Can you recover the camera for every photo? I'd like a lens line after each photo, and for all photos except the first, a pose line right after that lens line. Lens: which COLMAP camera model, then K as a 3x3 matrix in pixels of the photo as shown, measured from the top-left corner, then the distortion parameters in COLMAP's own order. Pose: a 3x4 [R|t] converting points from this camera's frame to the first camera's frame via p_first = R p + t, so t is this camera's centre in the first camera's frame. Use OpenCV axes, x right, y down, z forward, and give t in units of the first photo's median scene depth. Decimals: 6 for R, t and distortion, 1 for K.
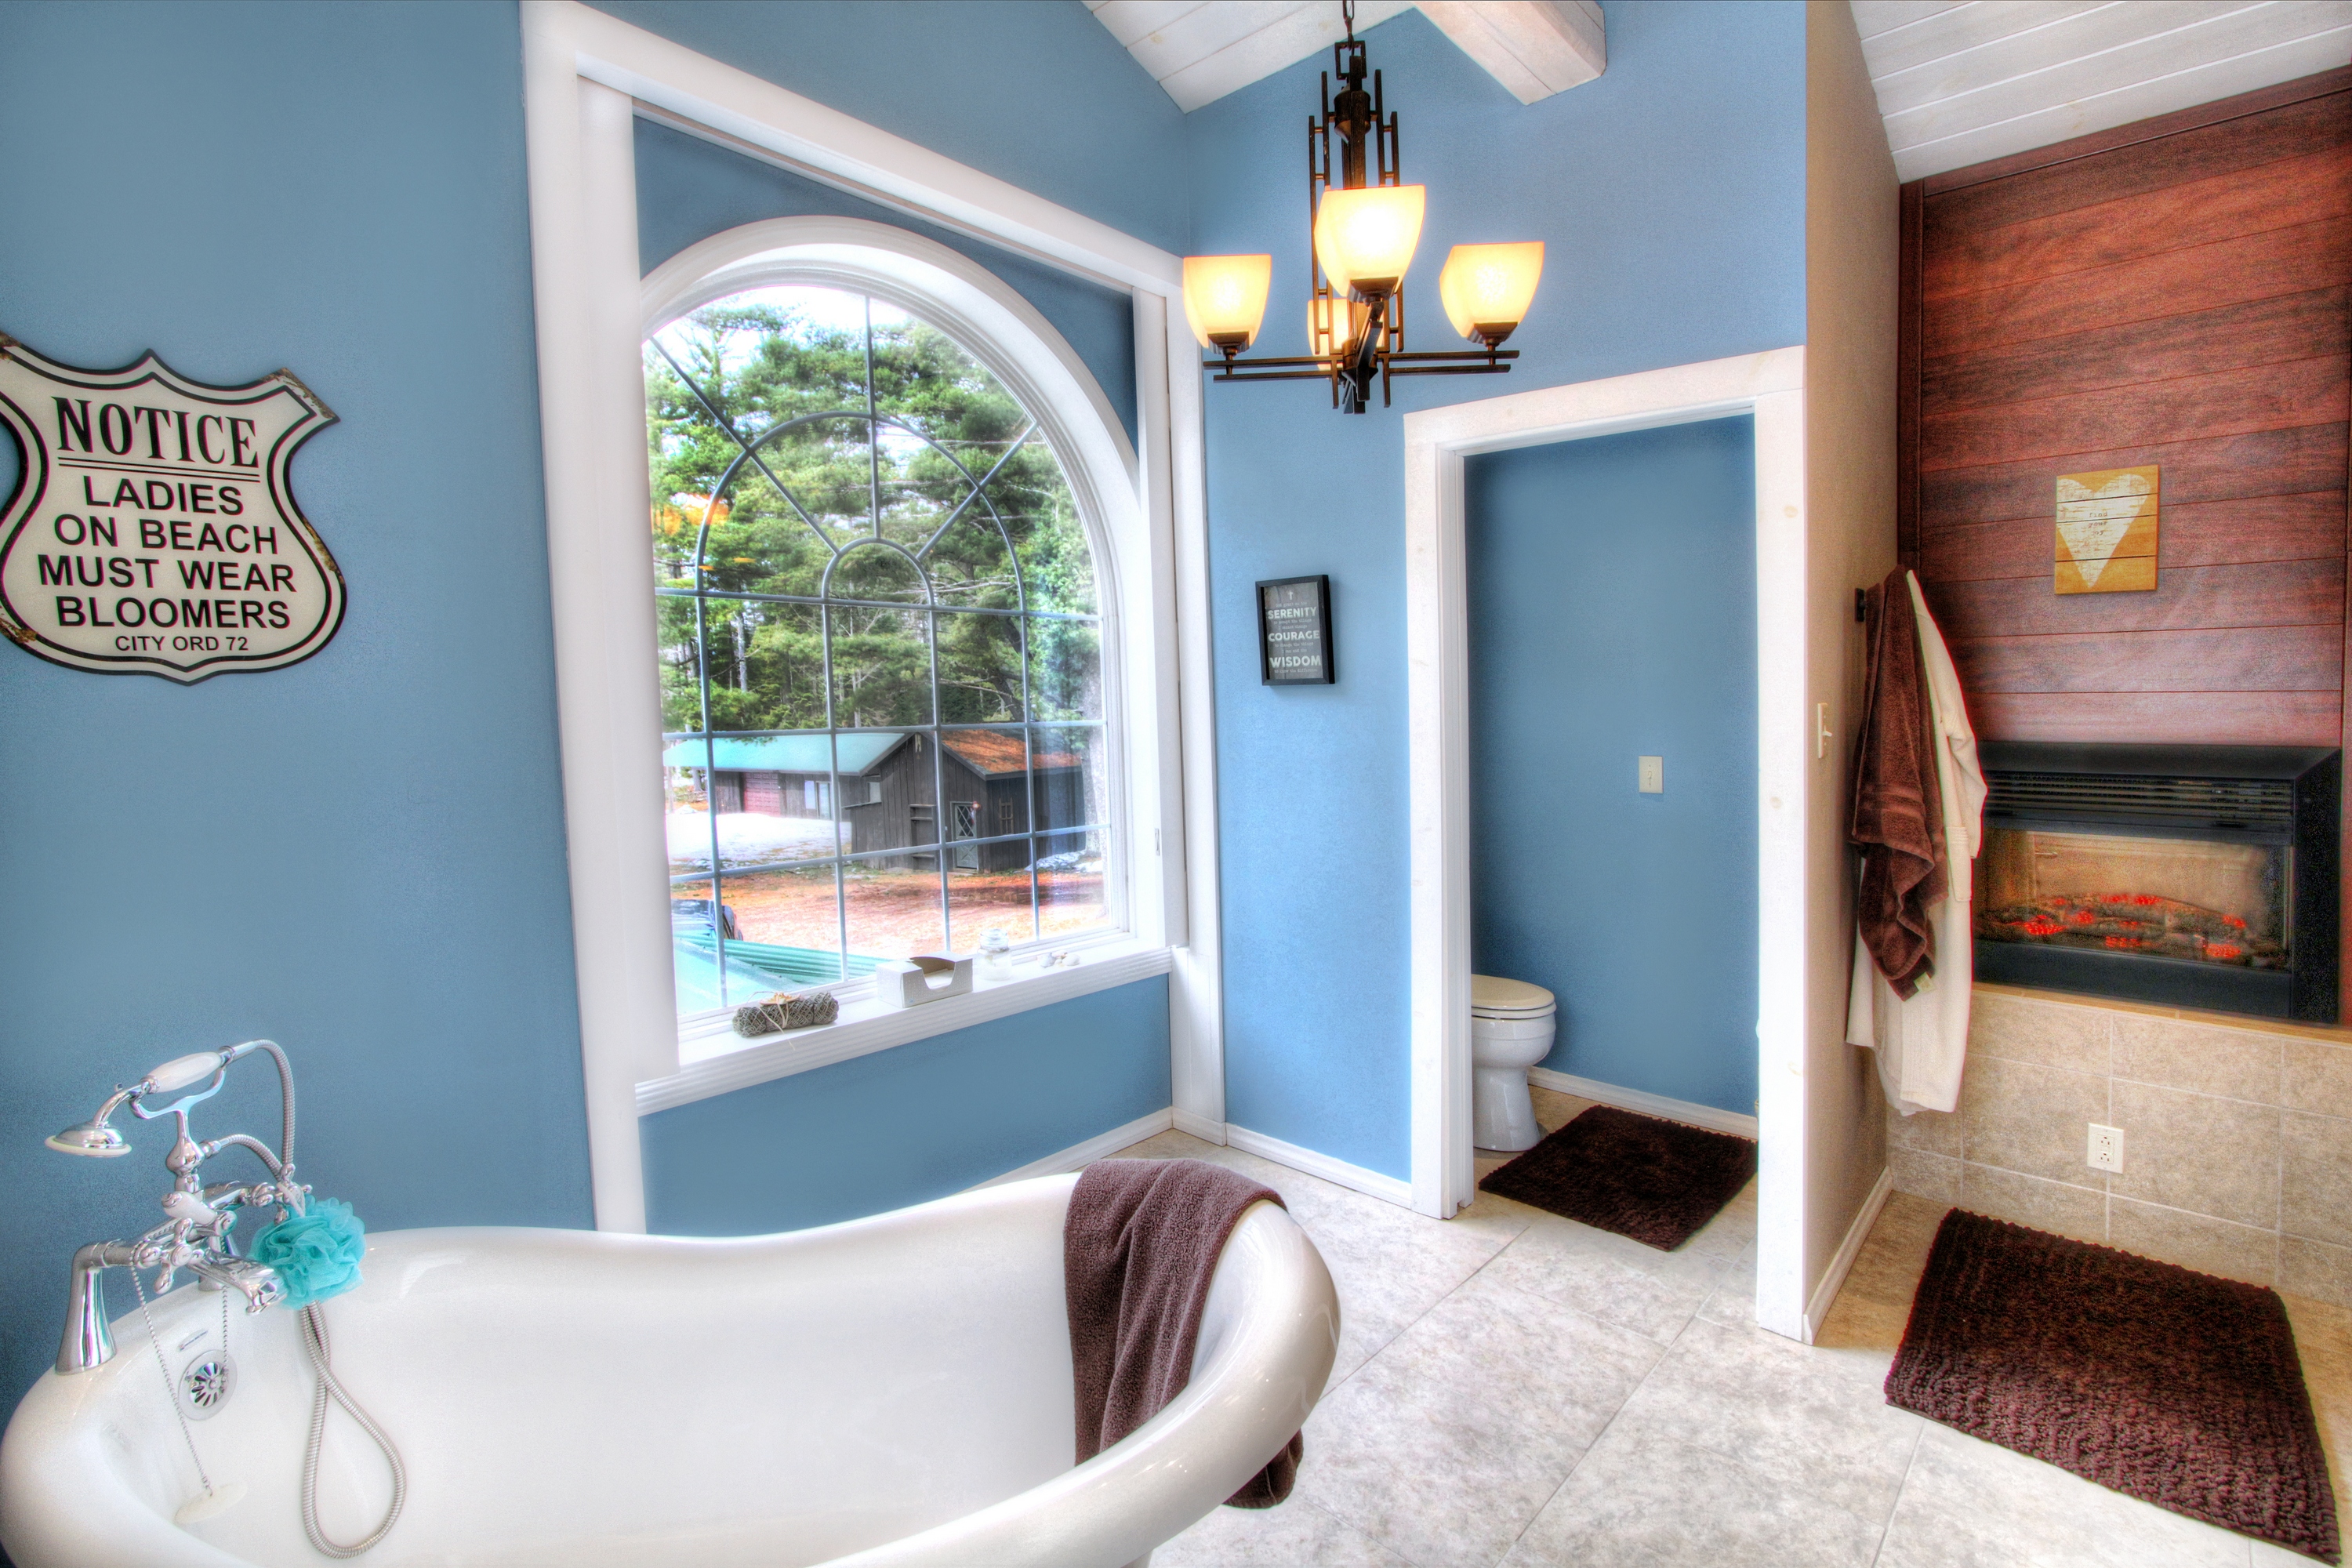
lens RADIAL K [[1108.3, 0, 1119.0], [0, 1108.3, 785.9], [0, 0, 1]] dist [0.002996, 0.000335]
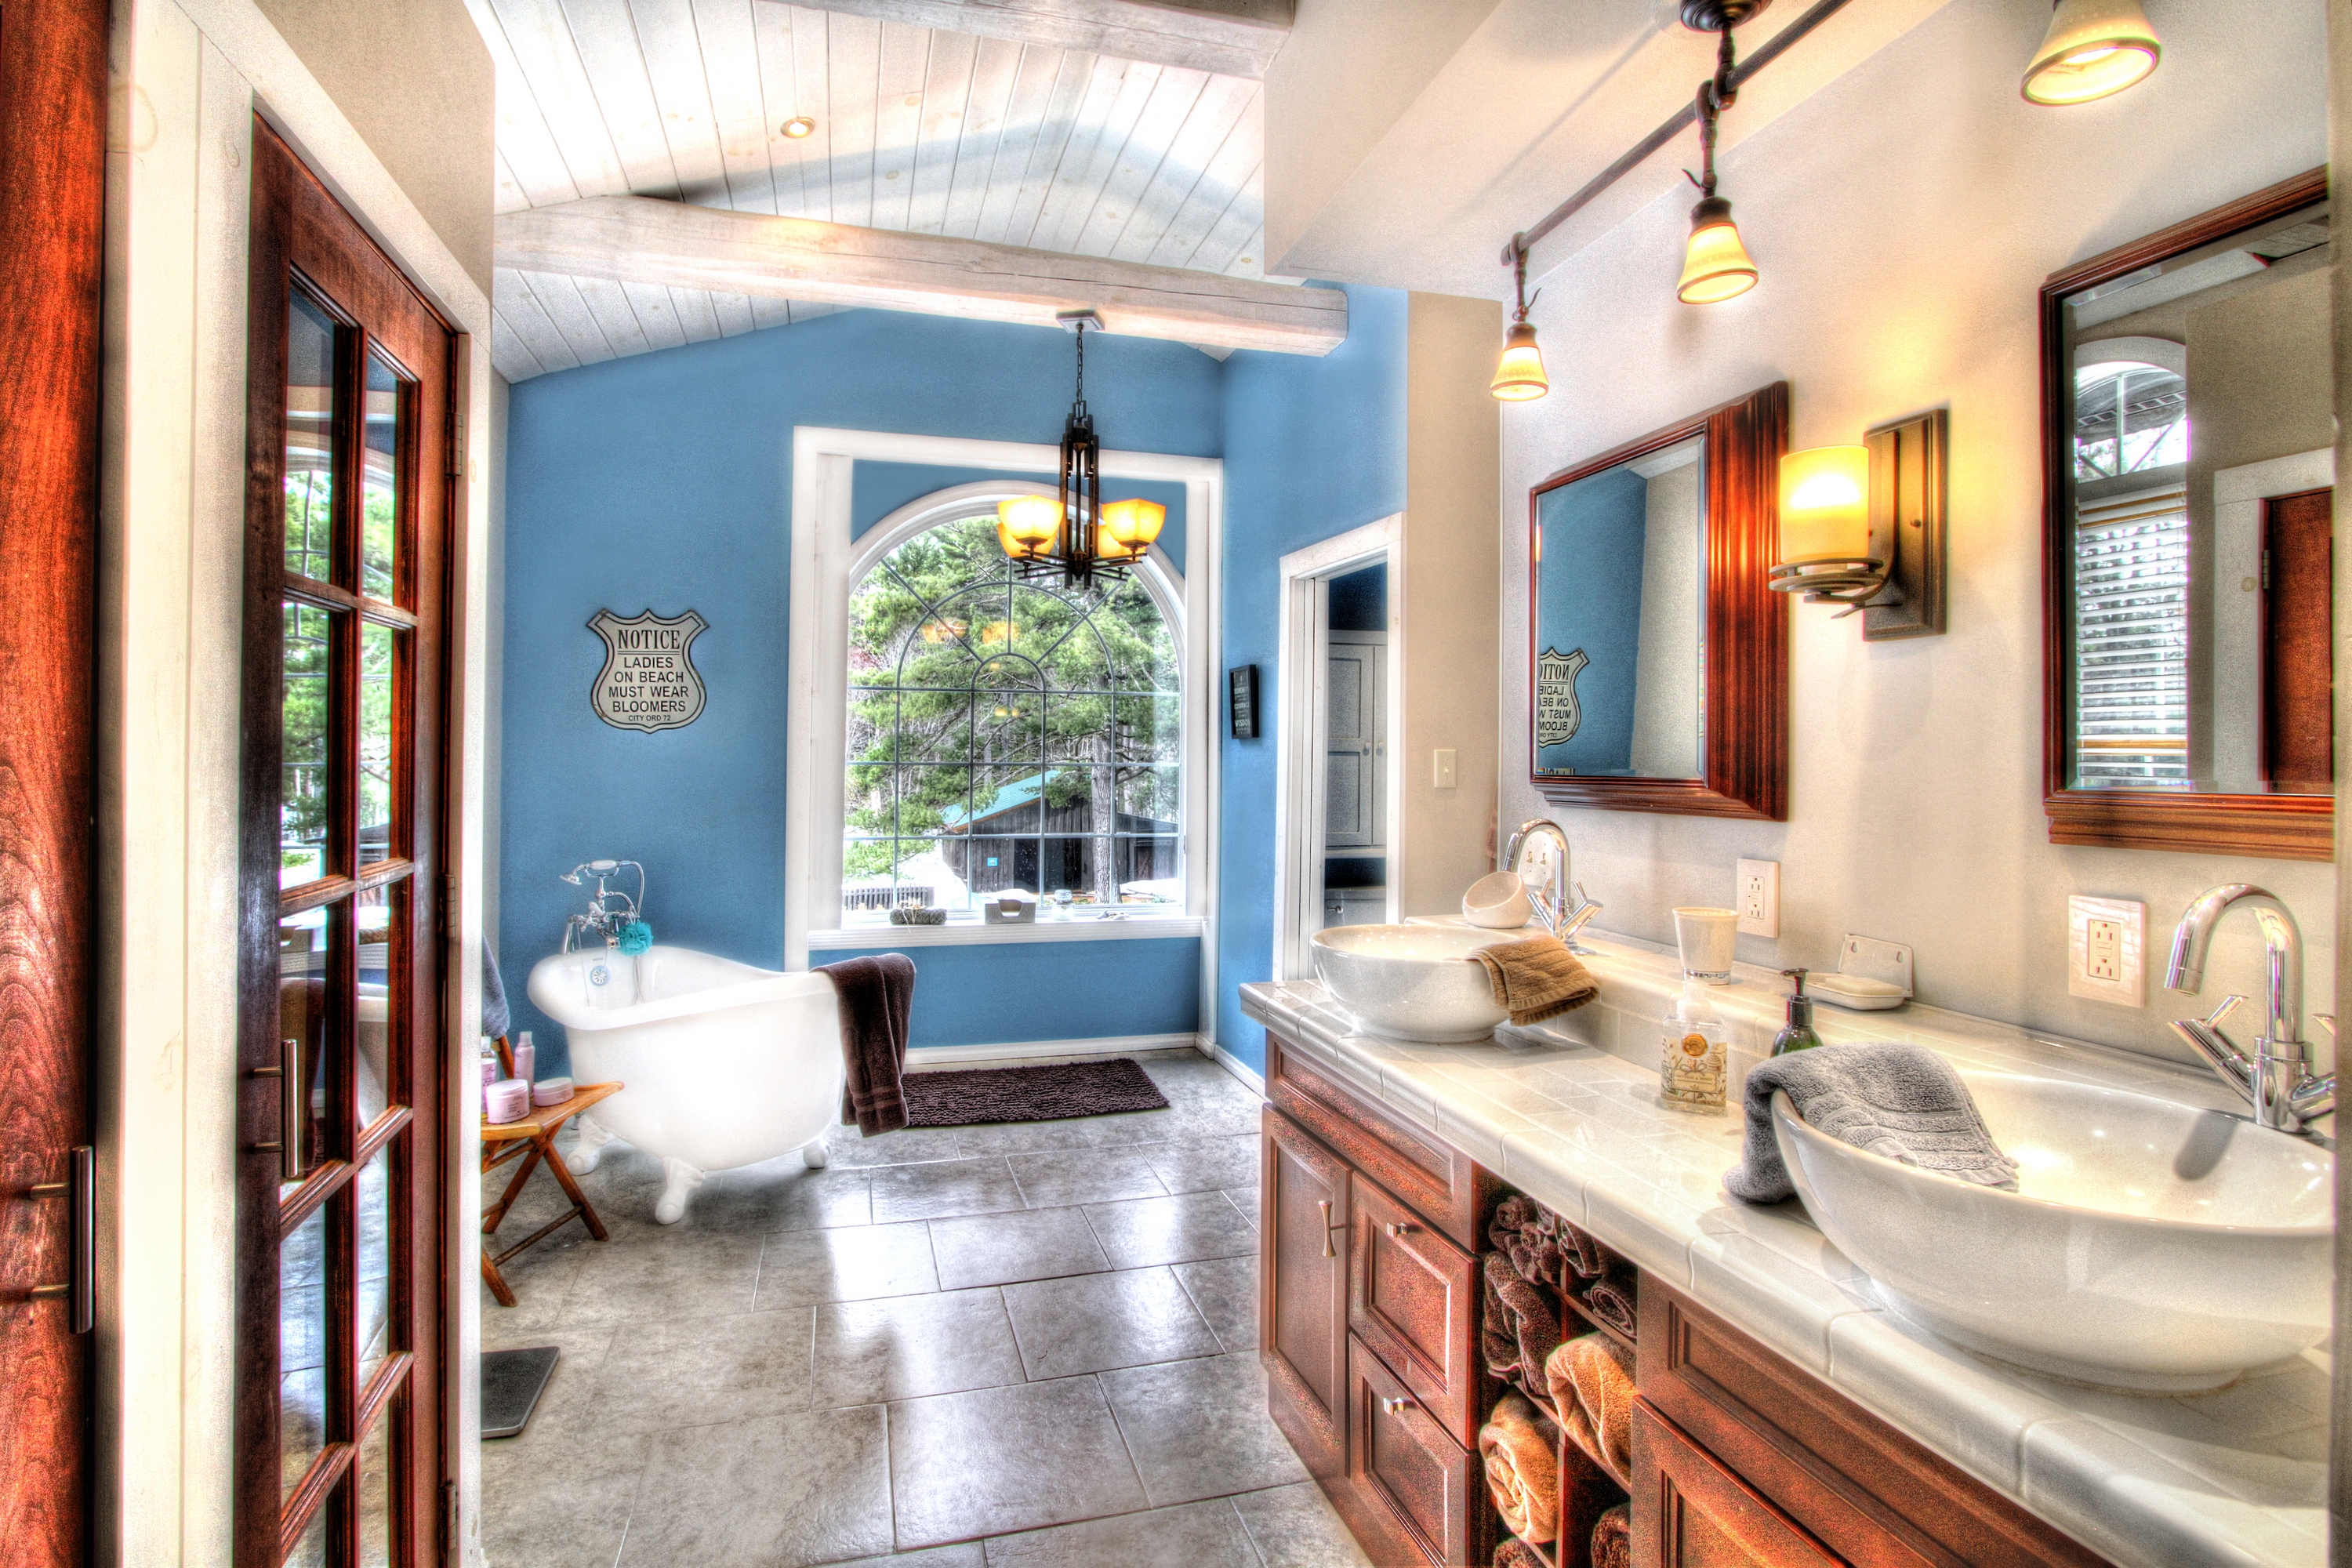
lens RADIAL K [[1108.3, 0, 1119.0], [0, 1108.3, 785.9], [0, 0, 1]] dist [0.002996, 0.000335]
pose [[0.836954, 0.016715, -0.547018, 1.484659], [-0.057231, 0.996726, -0.057109, 0.114618], [0.544273, 0.079104, 0.835171, -0.553682]]
